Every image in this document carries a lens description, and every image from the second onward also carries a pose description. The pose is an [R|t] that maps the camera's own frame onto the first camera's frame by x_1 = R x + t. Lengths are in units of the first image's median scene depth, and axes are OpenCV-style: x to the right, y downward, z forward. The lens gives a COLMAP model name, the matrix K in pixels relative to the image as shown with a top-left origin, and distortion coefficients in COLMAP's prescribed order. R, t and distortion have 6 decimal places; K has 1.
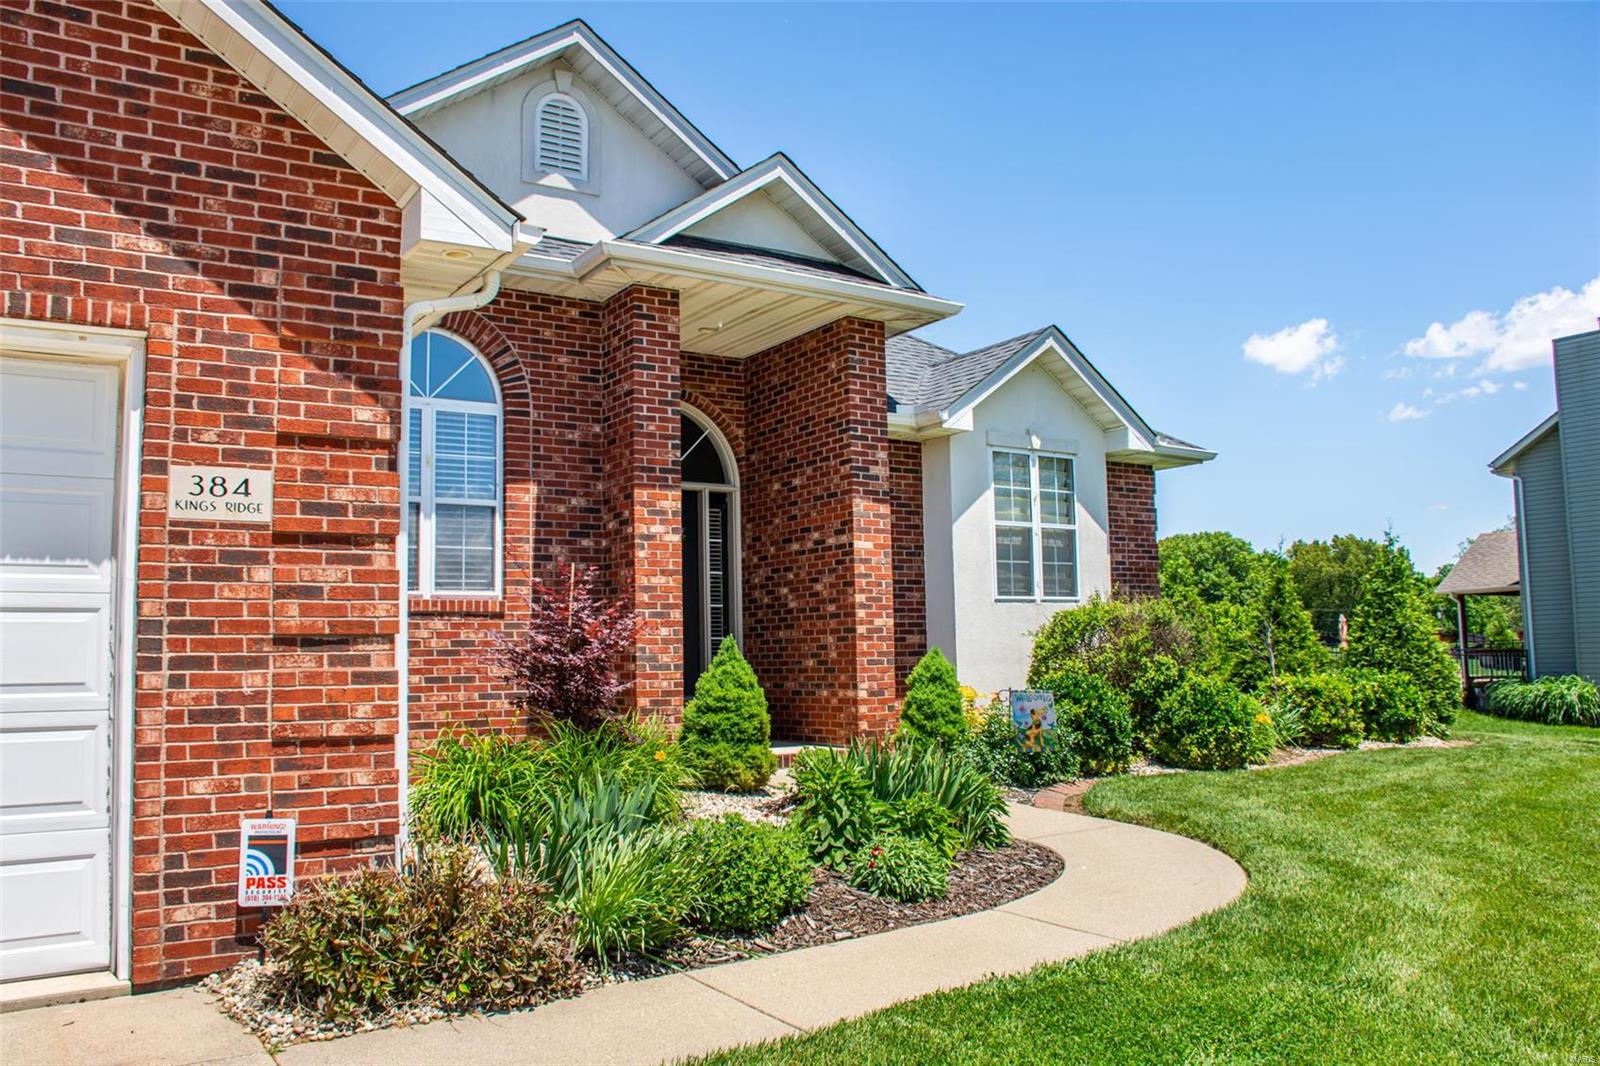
lens RADIAL K [[1265.1, 0, 797.4], [0, 1265.1, 539.8], [0, 0, 1]] dist [-0.152587, 0.115021]
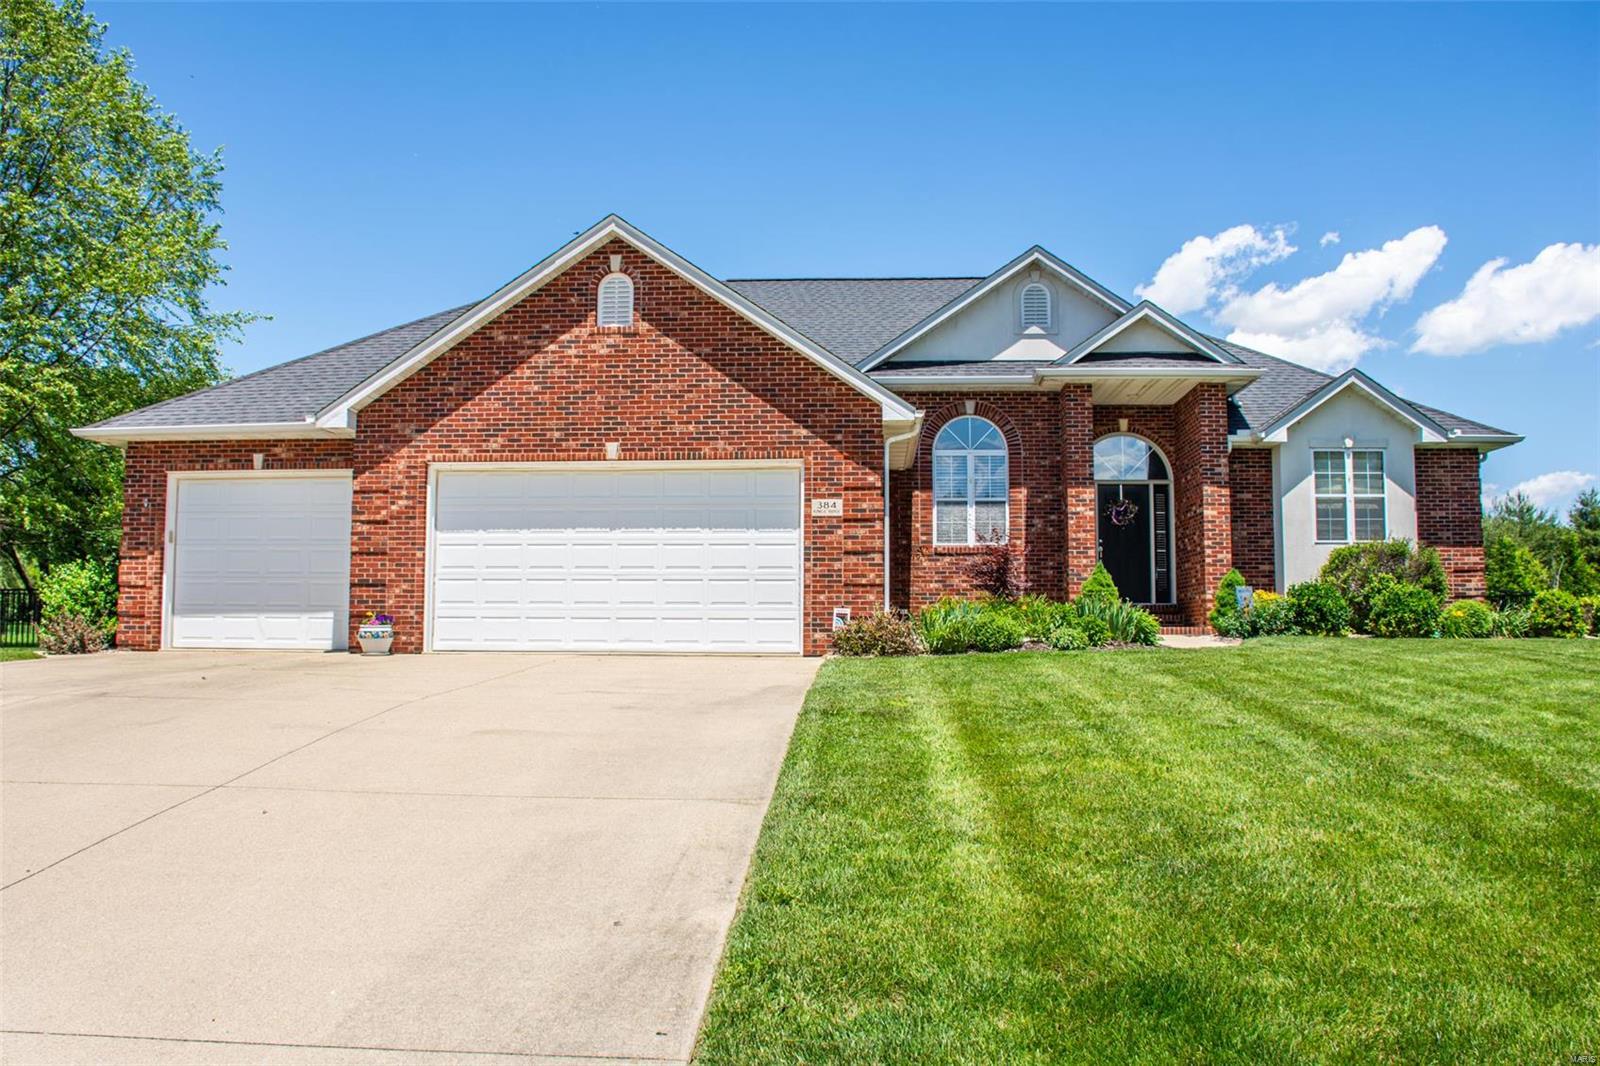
lens RADIAL K [[1265.1, 0, 797.4], [0, 1265.1, 539.8], [0, 0, 1]] dist [-0.152587, 0.115021]
pose [[0.799984, -0.026289, -0.599446, 0.685703], [0.036518, 0.999321, 0.004910, 0.013414], [0.598910, -0.025818, 0.800400, -0.802204]]
